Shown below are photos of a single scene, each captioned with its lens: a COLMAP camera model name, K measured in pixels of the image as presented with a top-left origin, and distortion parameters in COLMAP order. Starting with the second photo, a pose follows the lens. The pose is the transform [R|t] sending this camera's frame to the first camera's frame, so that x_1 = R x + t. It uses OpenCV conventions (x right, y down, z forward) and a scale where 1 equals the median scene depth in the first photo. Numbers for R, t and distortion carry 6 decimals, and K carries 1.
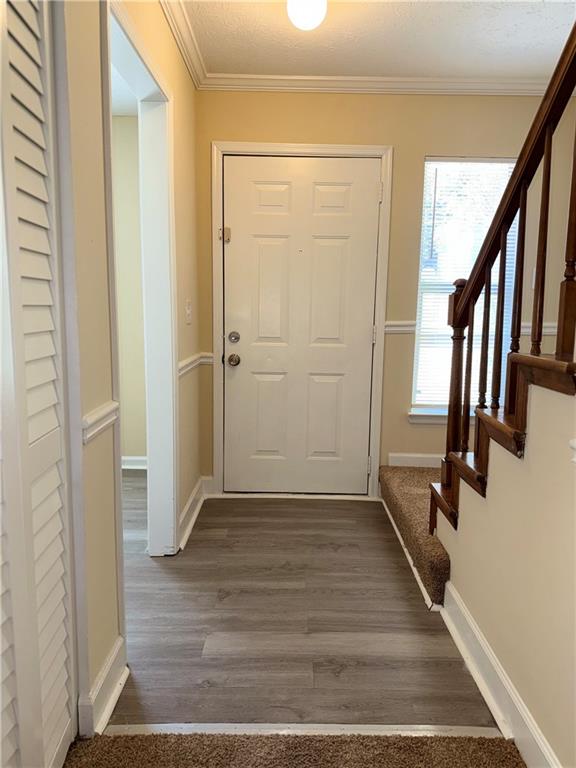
lens RADIAL K [[537.1, 0, 287.4], [0, 537.1, 383.6], [0, 0, 1]] dist [0.016834, -0.035365]
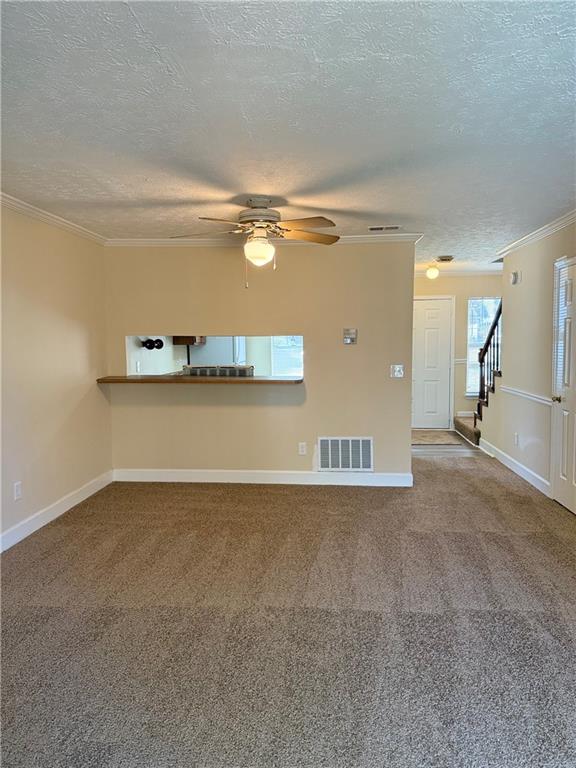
lens RADIAL K [[537.1, 0, 289.8], [0, 537.1, 385.6], [0, 0, 1]] dist [0.016834, -0.035365]
pose [[0.997100, -0.021080, -0.073129, -0.463563], [0.017869, 0.998859, -0.044286, 0.121257], [0.073979, 0.042851, 0.996339, -1.791155]]
